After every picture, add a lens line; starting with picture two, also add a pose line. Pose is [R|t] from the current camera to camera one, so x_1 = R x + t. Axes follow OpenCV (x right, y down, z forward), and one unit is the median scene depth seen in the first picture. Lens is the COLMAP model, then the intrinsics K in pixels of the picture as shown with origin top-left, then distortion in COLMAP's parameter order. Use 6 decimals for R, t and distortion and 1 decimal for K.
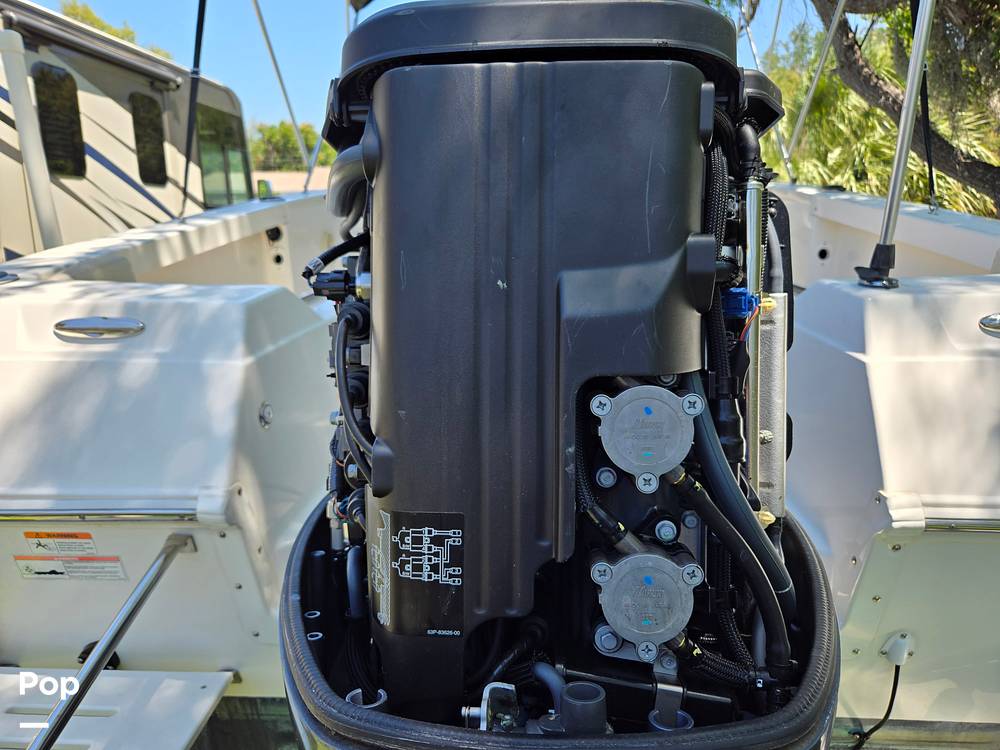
lens RADIAL K [[673.9, 0, 492.4], [0, 673.9, 382.7], [0, 0, 1]] dist [0.058034, -0.046750]
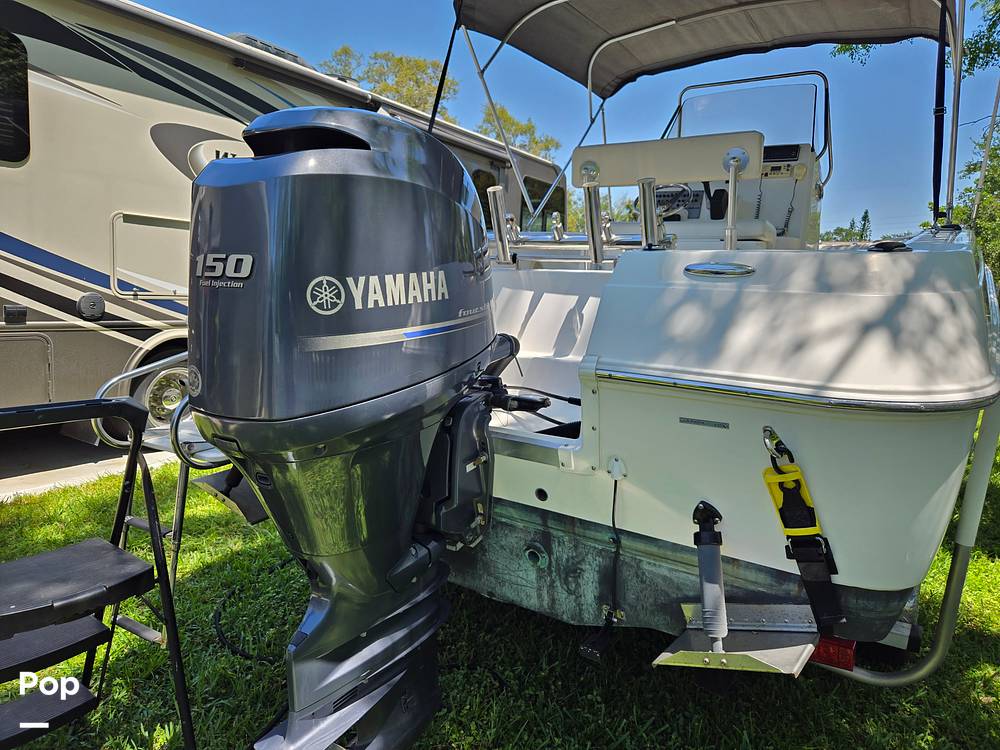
lens RADIAL K [[673.9, 0, 489.4], [0, 673.9, 381.9], [0, 0, 1]] dist [0.058034, -0.046750]
pose [[0.868937, 0.122690, -0.479474, 0.199769], [-0.171201, 0.983492, -0.058603, 0.062088], [0.464369, 0.133008, 0.875597, -0.100344]]
